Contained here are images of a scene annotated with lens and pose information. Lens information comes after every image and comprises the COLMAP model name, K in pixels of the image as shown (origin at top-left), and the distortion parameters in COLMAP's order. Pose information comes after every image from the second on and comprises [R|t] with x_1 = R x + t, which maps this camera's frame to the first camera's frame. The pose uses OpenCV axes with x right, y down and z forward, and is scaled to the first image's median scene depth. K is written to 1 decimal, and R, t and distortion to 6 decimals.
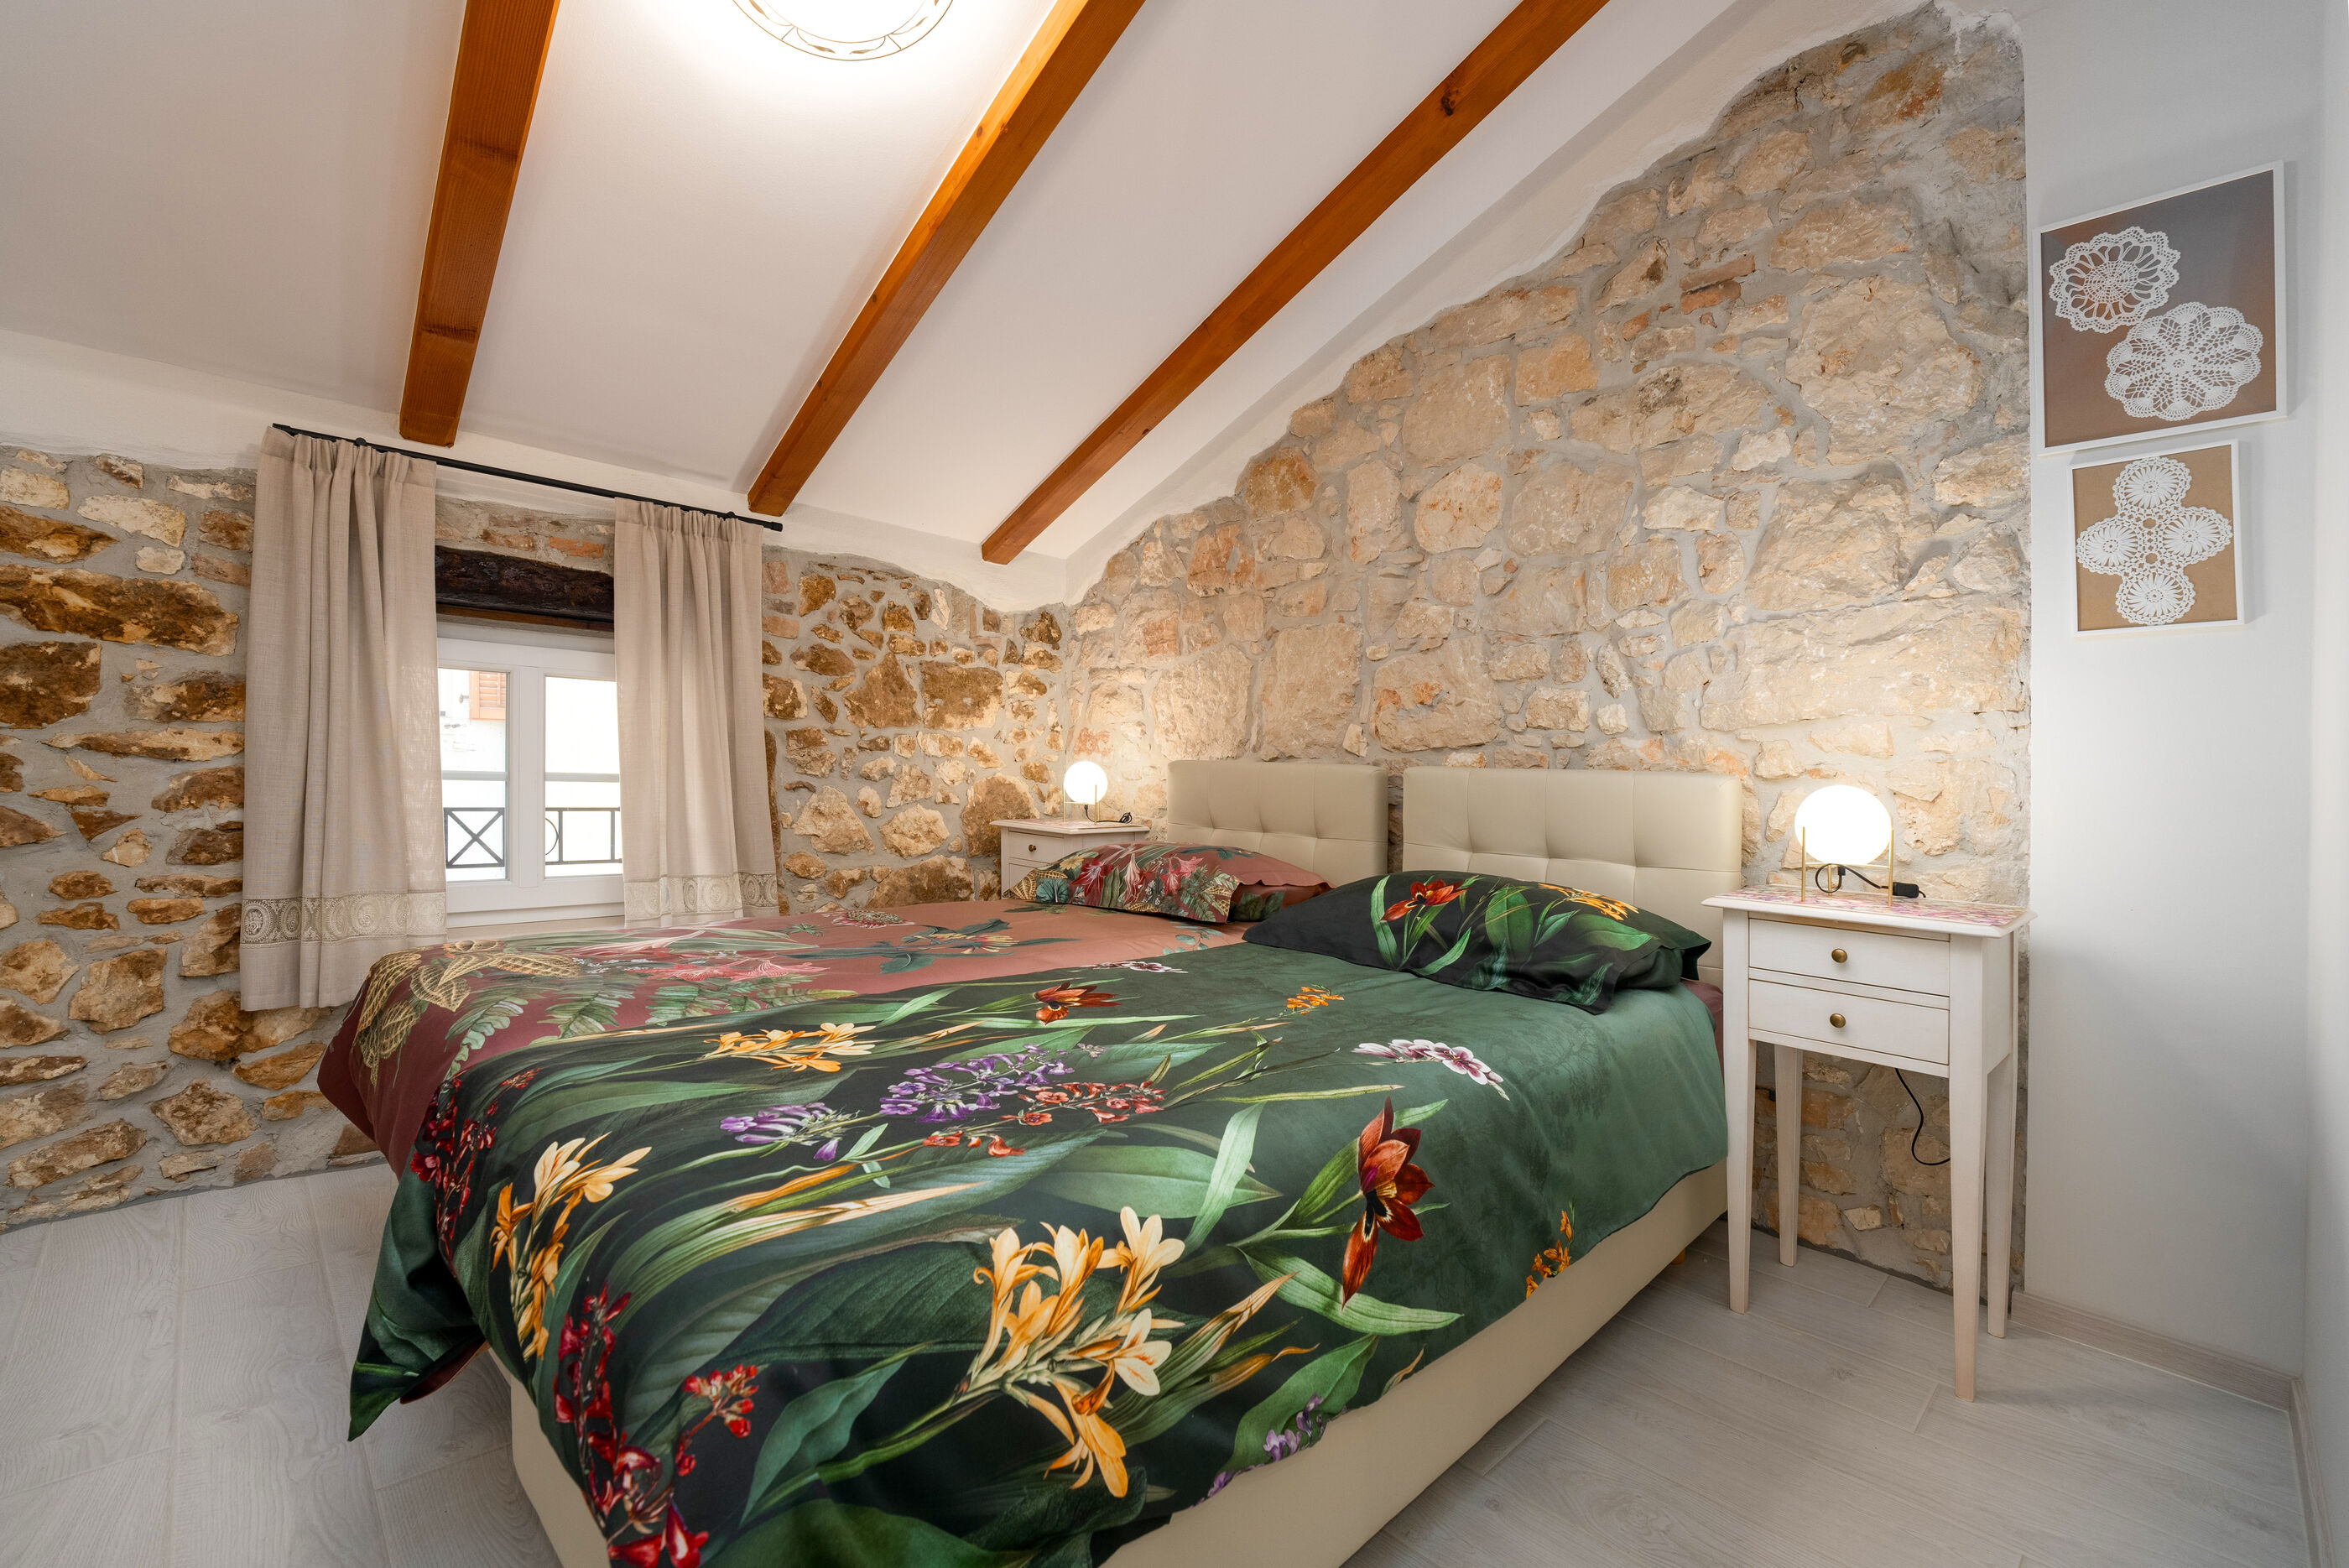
lens RADIAL K [[1058.6, 0, 1220.9], [0, 1058.6, 798.9], [0, 0, 1]] dist [-0.016997, 0.003986]
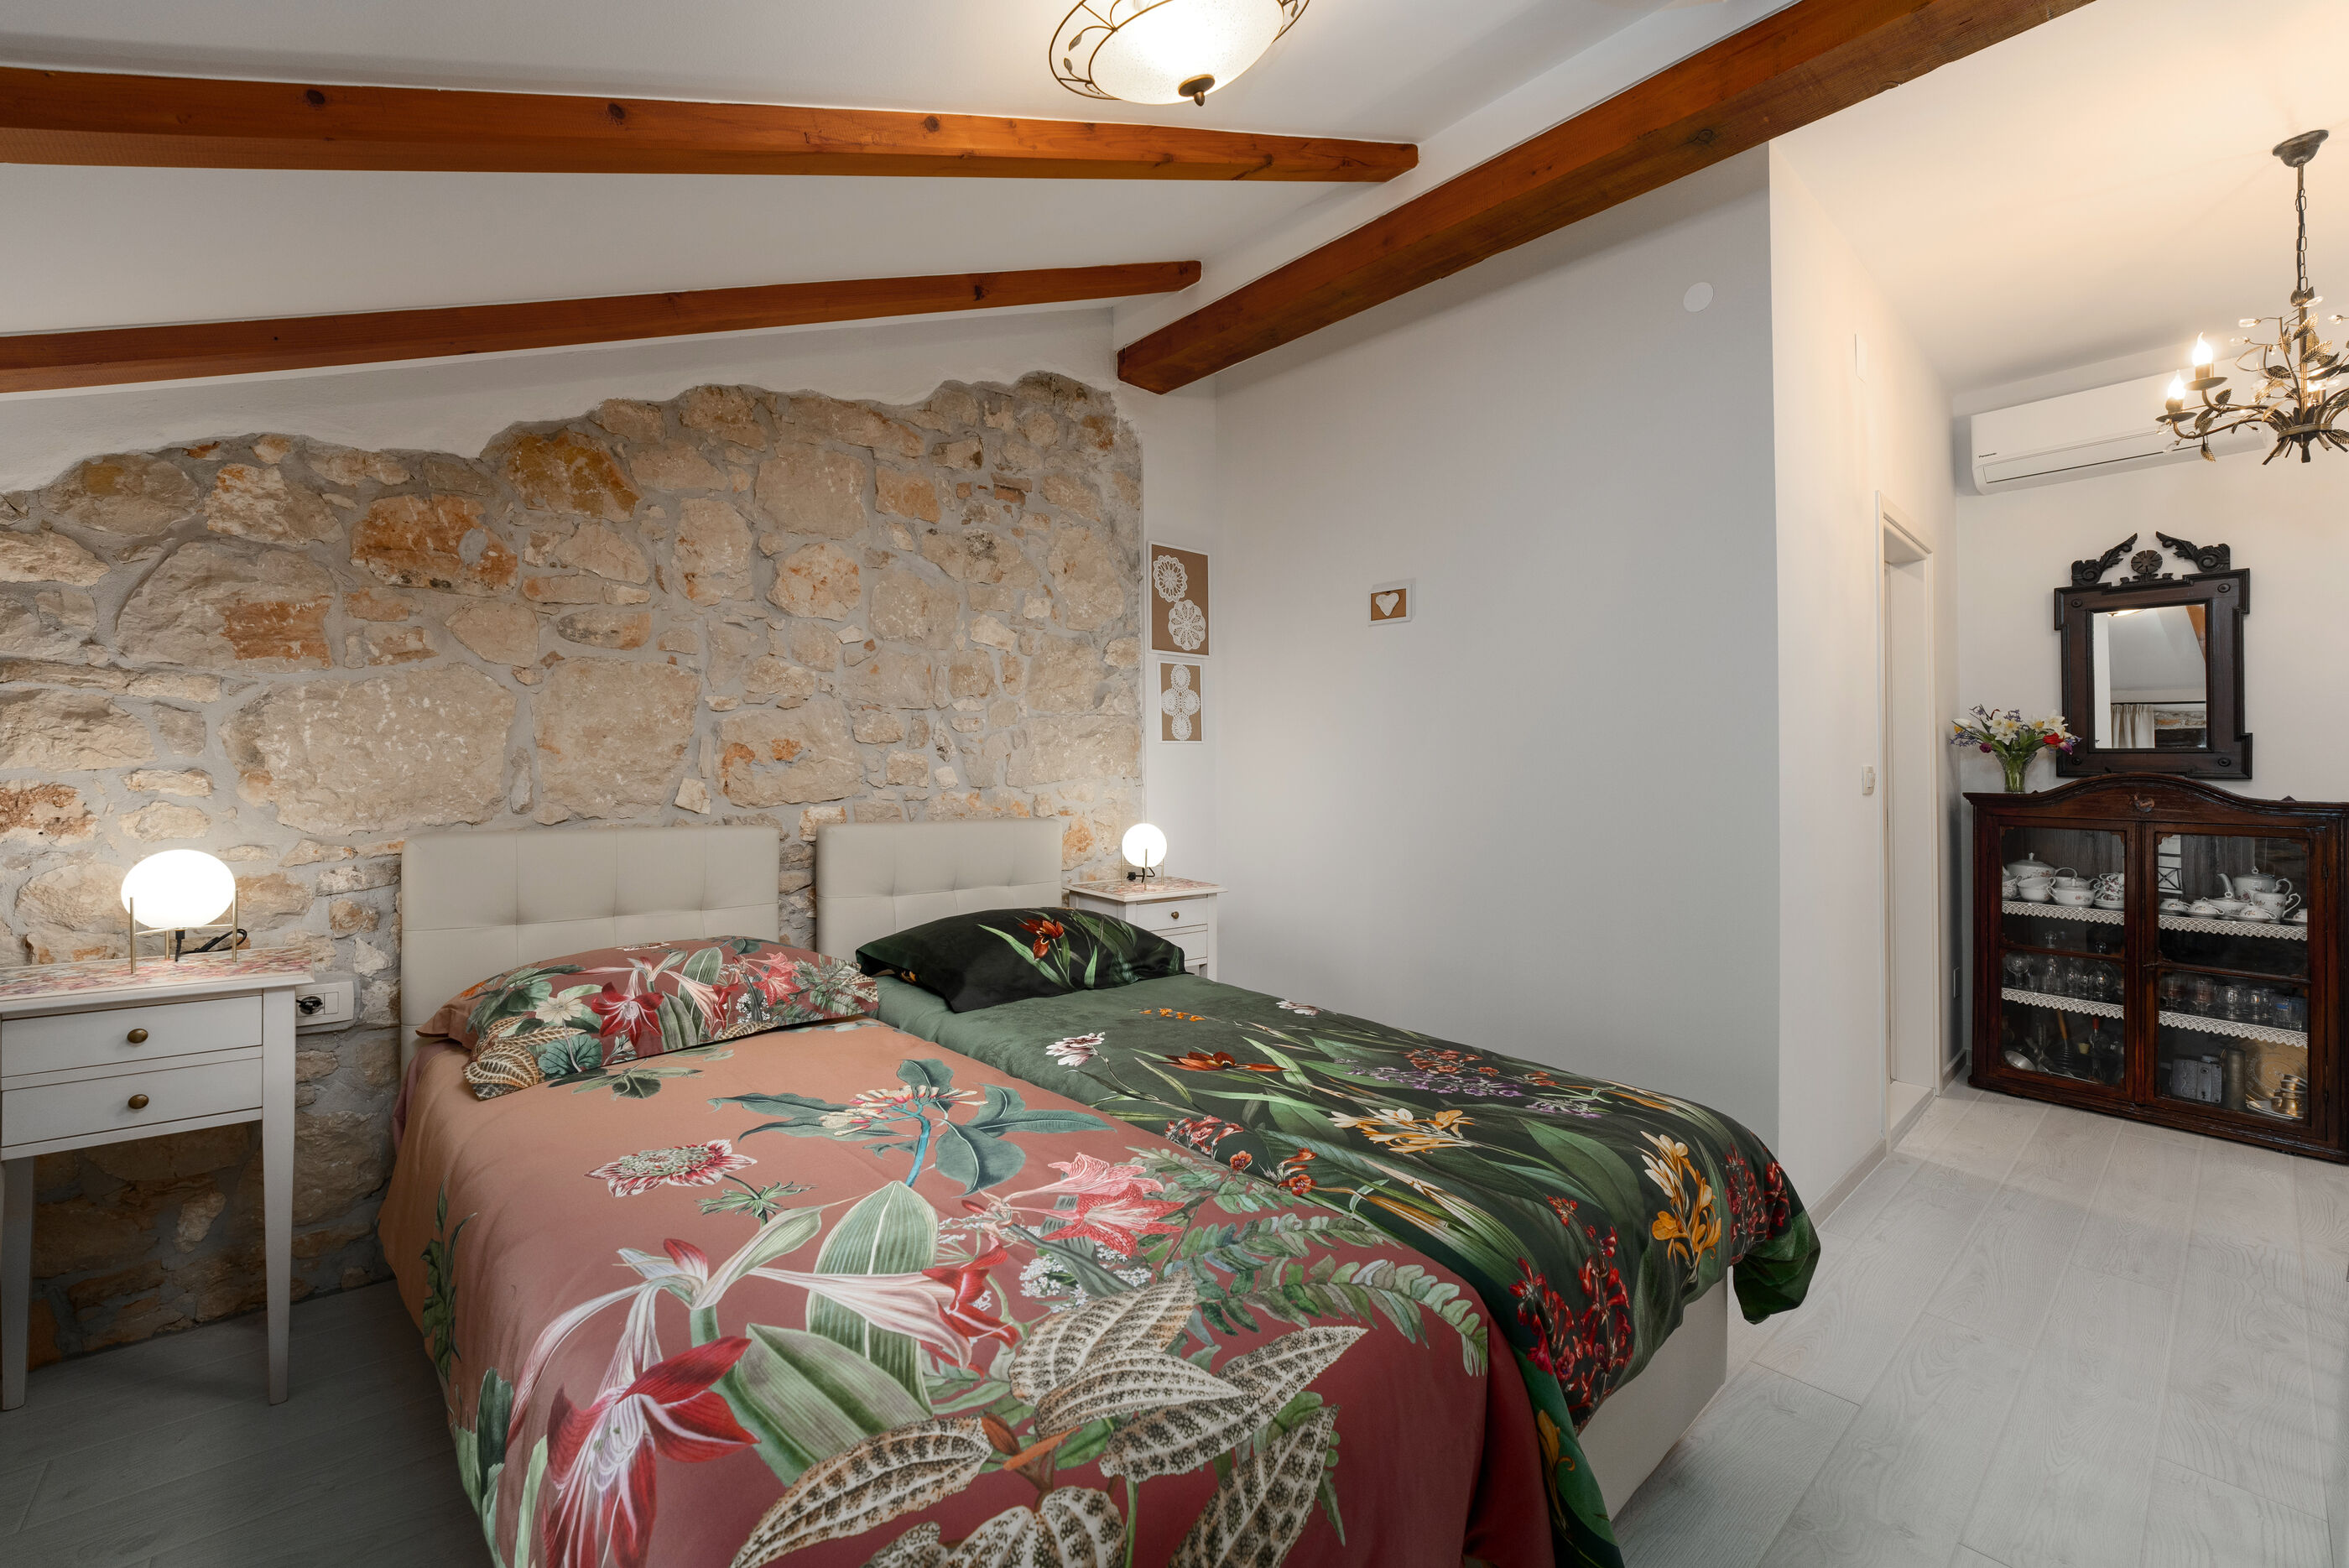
lens RADIAL K [[959.7, 0, 1201.1], [0, 959.7, 732.4], [0, 0, 1]] dist [-0.021268, 0.004365]
pose [[0.033613, 0.009748, 0.999387, -0.963197], [0.011846, 0.999878, -0.010152, -0.137272], [-0.999365, 0.012180, 0.033494, 0.756419]]
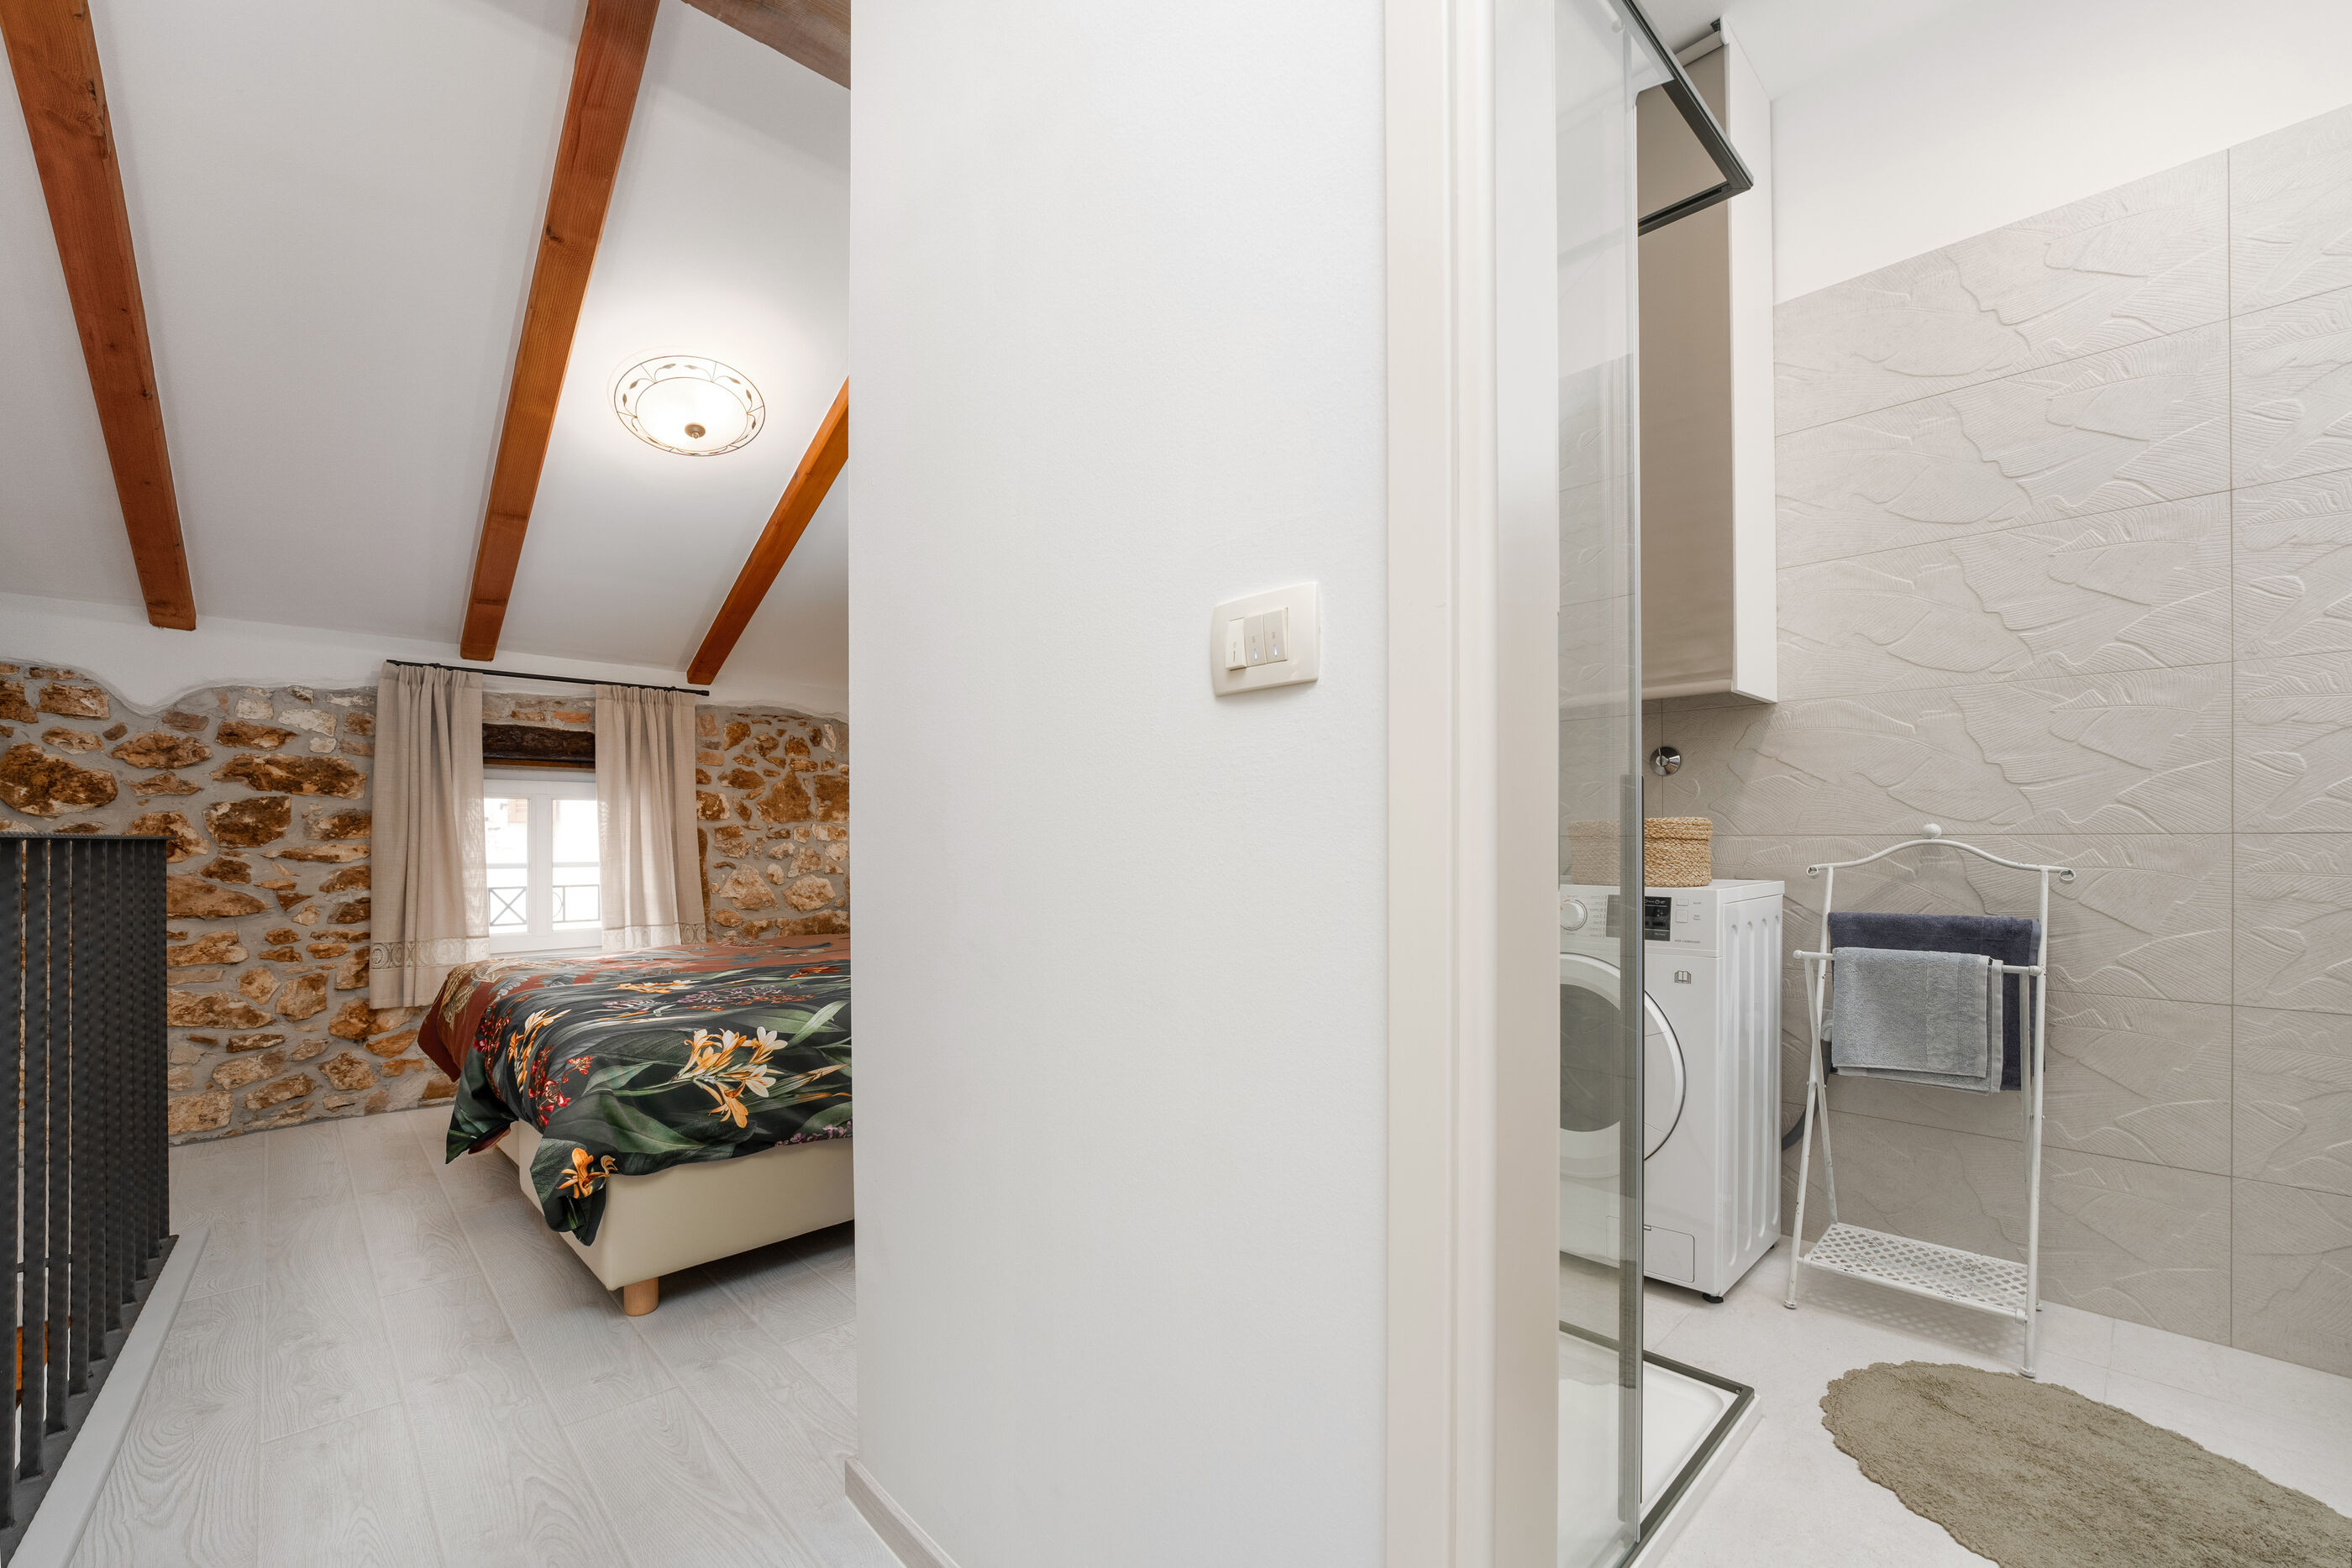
lens RADIAL K [[960.8, 0, 1172.5], [0, 960.8, 808.8], [0, 0, 1]] dist [-0.021268, 0.004365]
pose [[0.999087, -0.040993, -0.012000, 0.364209], [0.040225, 0.997480, -0.058445, 0.019465], [0.014366, 0.057908, 0.998219, -0.493305]]
